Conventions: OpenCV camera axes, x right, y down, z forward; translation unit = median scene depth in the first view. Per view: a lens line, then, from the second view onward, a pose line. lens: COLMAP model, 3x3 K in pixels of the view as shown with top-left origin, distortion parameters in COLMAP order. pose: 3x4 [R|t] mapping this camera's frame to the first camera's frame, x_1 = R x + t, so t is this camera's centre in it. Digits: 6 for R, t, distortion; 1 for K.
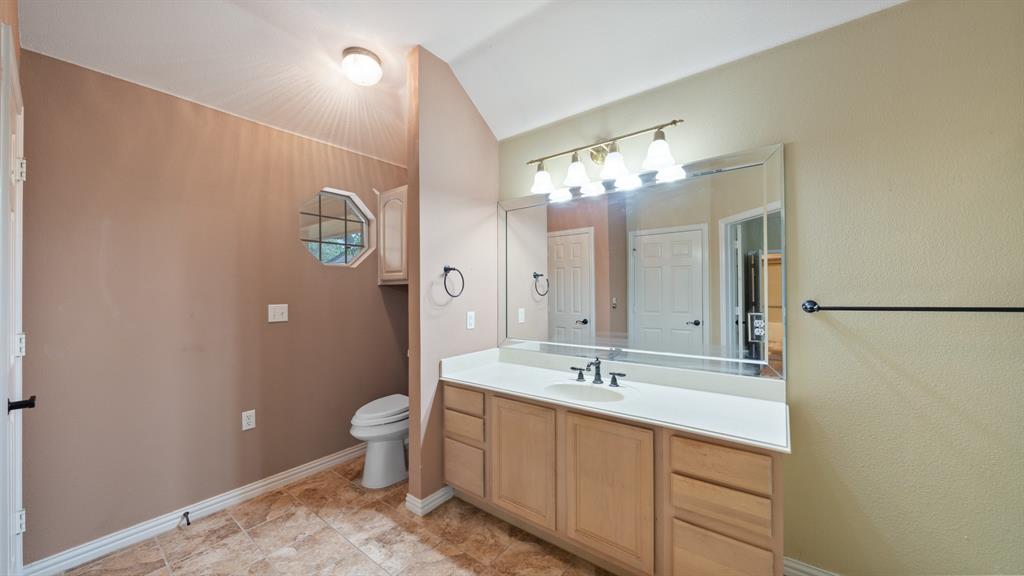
lens RADIAL K [[352.7, 0, 520.3], [0, 352.7, 289.4], [0, 0, 1]] dist [-0.006757, 0.000426]
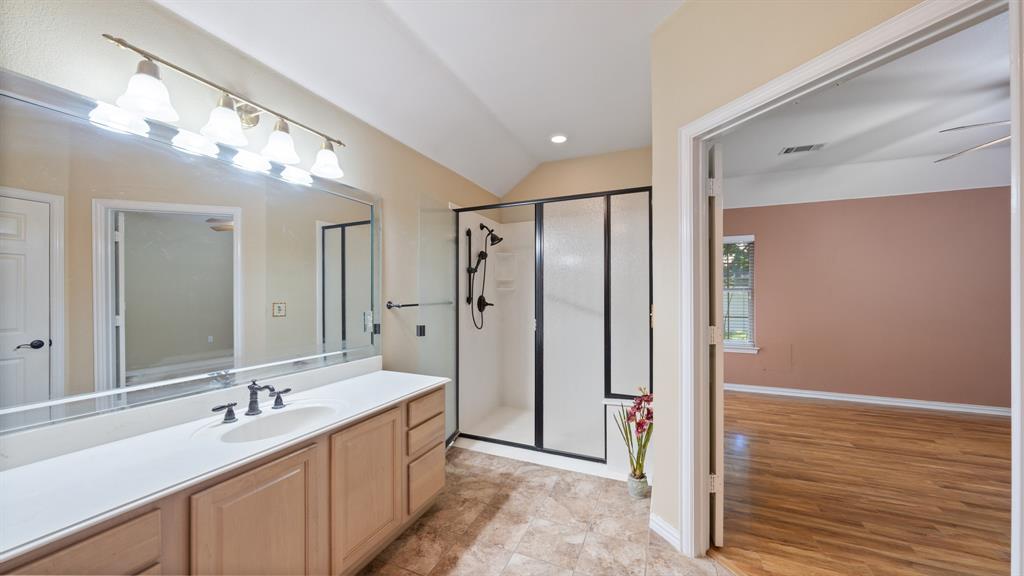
lens RADIAL K [[352.7, 0, 504.7], [0, 352.7, 295.0], [0, 0, 1]] dist [-0.006757, 0.000426]
pose [[-0.182000, 0.000068, 0.983298, -0.588346], [-0.004241, 0.999991, -0.000855, 0.002050], [-0.983289, -0.004326, -0.181998, 0.549893]]
